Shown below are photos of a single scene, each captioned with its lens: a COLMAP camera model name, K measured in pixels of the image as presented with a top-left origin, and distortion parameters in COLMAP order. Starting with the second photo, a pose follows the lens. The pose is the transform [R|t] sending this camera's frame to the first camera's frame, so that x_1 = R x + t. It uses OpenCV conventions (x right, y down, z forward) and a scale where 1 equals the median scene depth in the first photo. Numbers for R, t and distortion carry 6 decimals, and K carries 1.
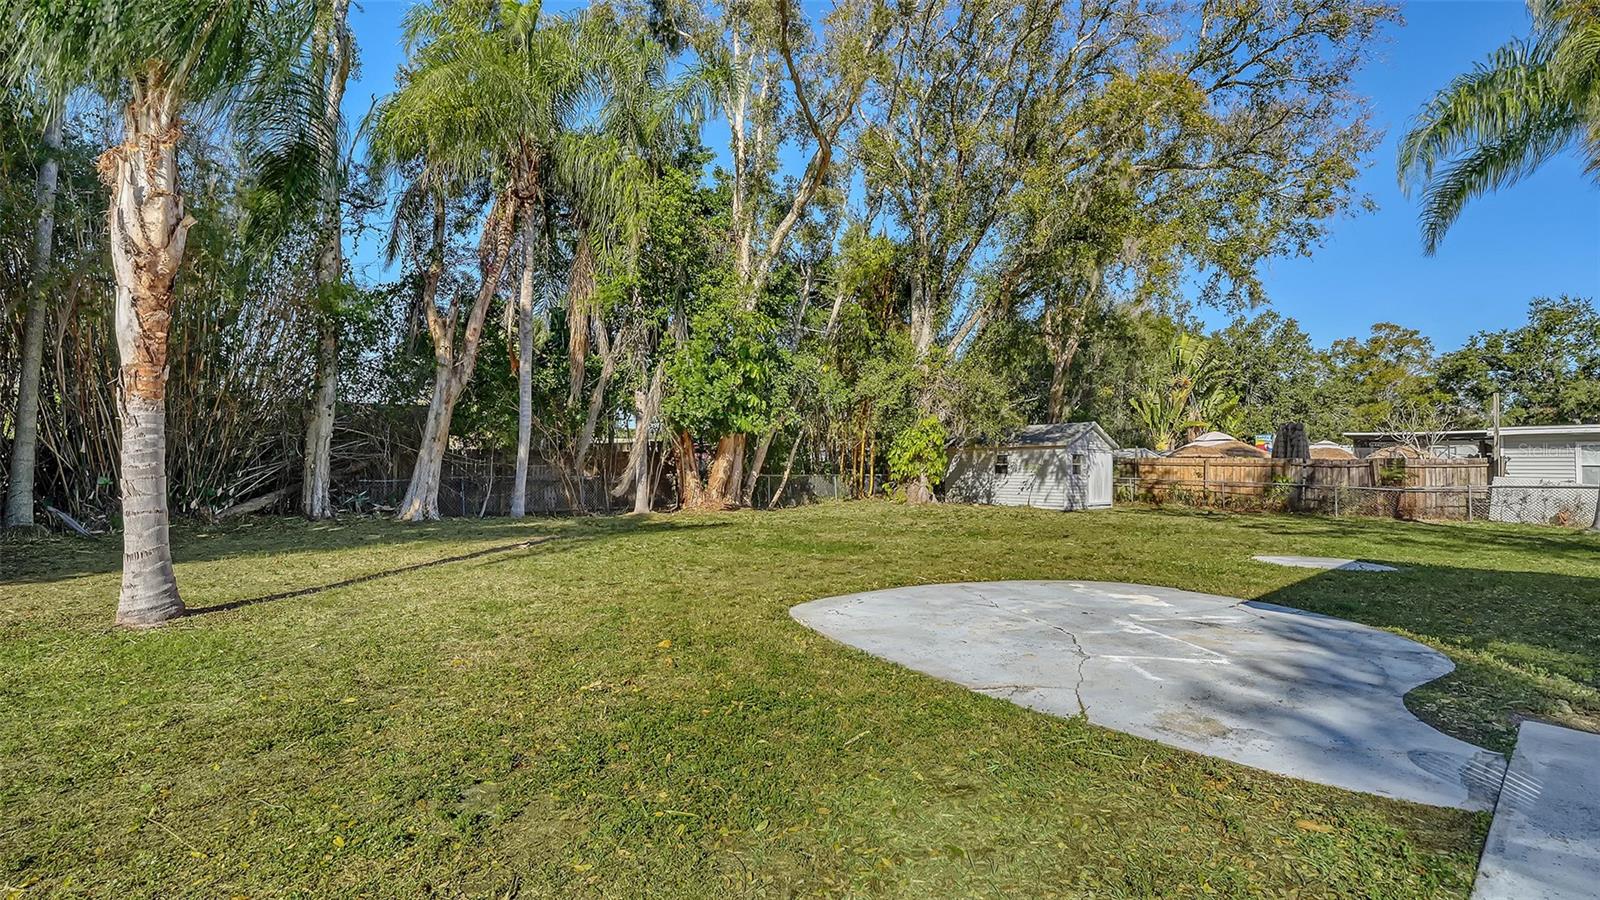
lens RADIAL K [[659.4, 0, 803.2], [0, 659.4, 446.5], [0, 0, 1]] dist [-0.009675, 0.000597]
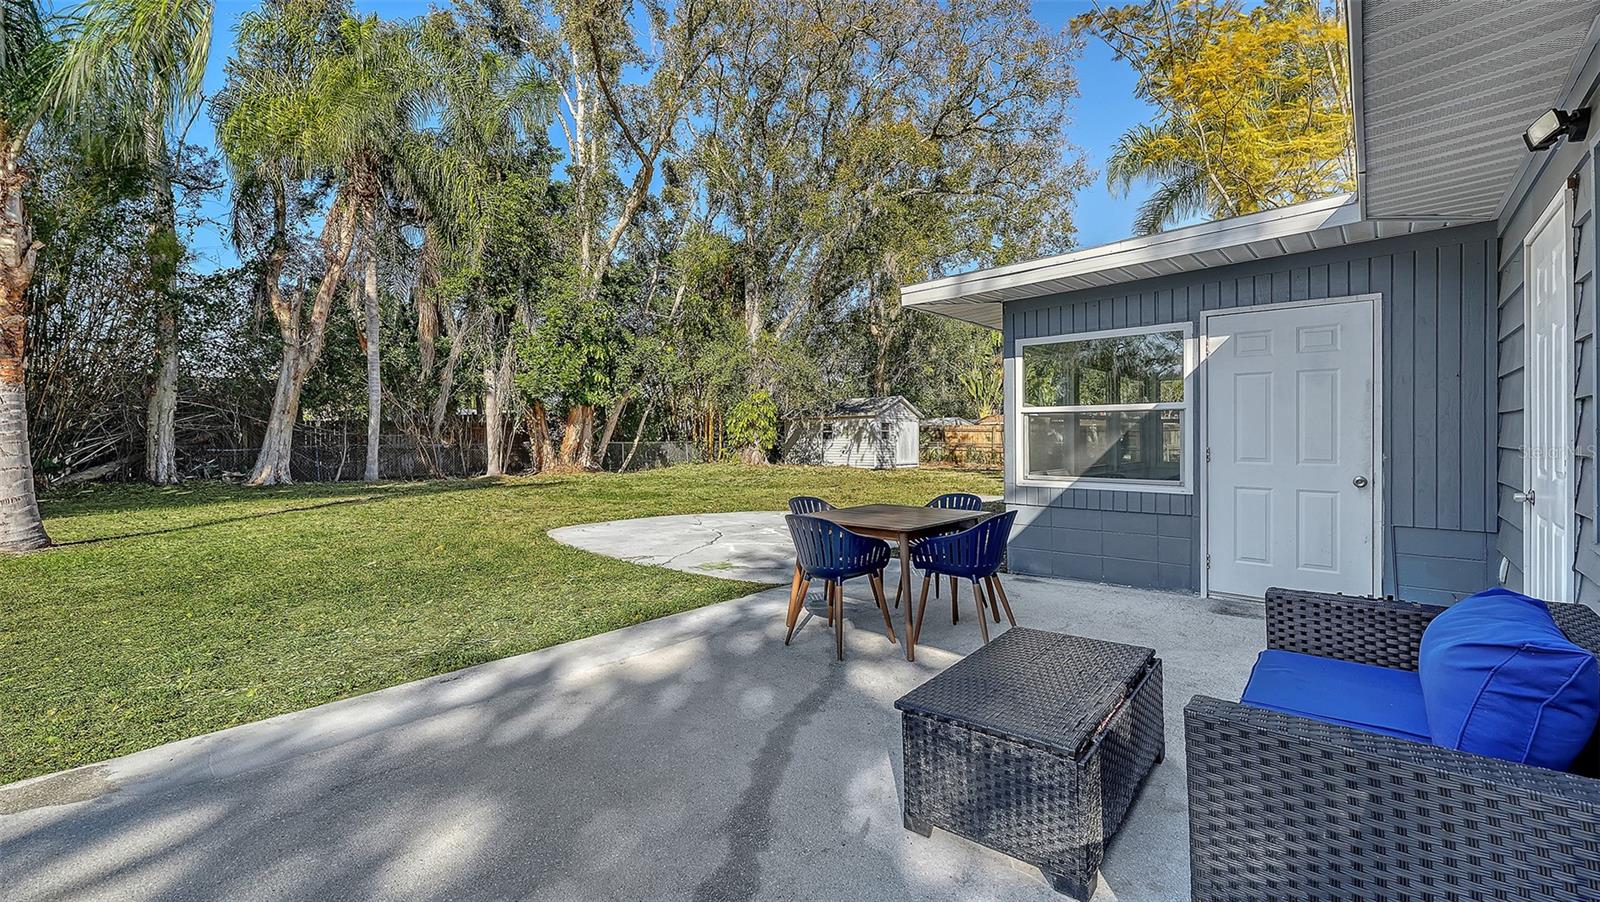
lens RADIAL K [[631.0, 0, 805.9], [0, 631.0, 444.6], [0, 0, 1]] dist [0.014312, -0.001038]
pose [[0.987858, -0.010986, 0.154969, 0.116452], [0.004207, 0.999023, 0.044003, 0.000575], [-0.155301, -0.042817, 0.986939, -0.164239]]
